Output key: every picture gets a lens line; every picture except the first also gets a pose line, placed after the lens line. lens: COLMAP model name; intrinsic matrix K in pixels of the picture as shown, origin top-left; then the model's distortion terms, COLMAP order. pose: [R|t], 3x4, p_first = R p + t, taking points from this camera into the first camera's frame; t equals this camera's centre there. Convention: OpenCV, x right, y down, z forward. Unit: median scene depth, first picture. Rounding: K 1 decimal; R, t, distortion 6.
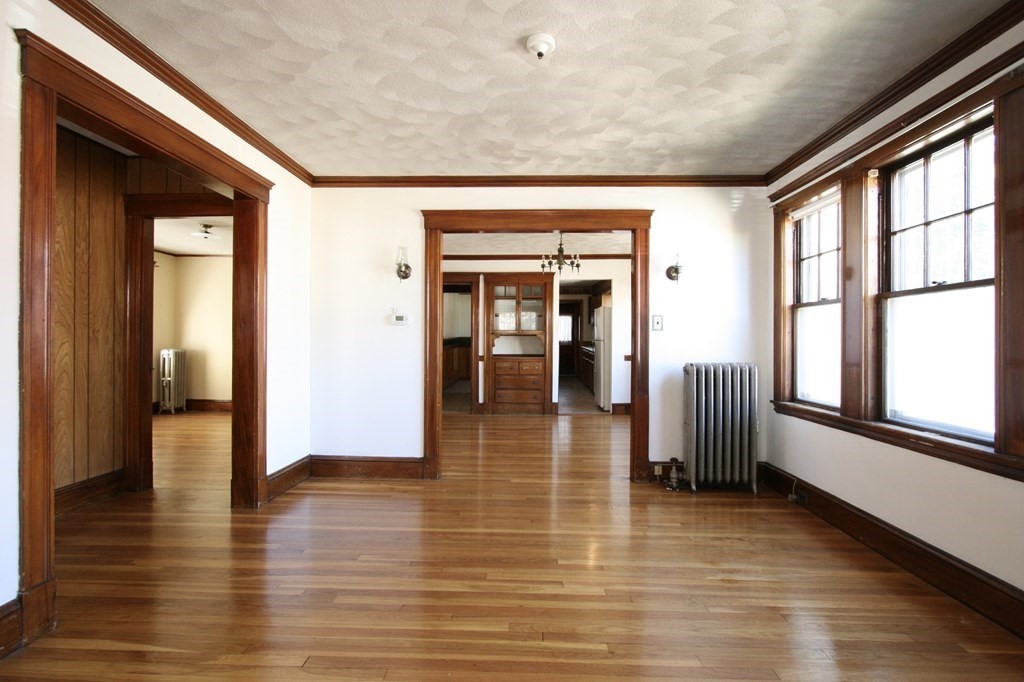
lens RADIAL K [[470.0, 0, 512.0], [0, 470.0, 341.0], [0, 0, 1]] dist [0.000425, -0.000006]
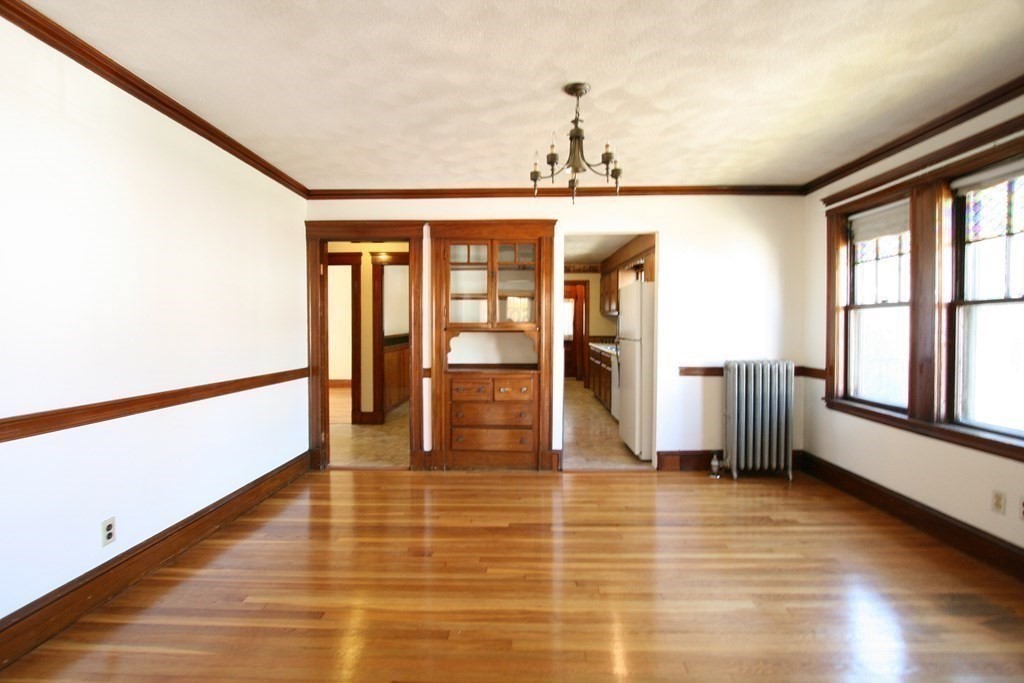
lens RADIAL K [[470.0, 0, 512.0], [0, 470.0, 341.5], [0, 0, 1]] dist [0.000425, -0.000006]
pose [[0.999944, -0.004101, -0.009751, 0.042542], [0.004419, 0.999454, 0.032749, -0.018769], [0.009611, -0.032790, 0.999416, 0.426220]]
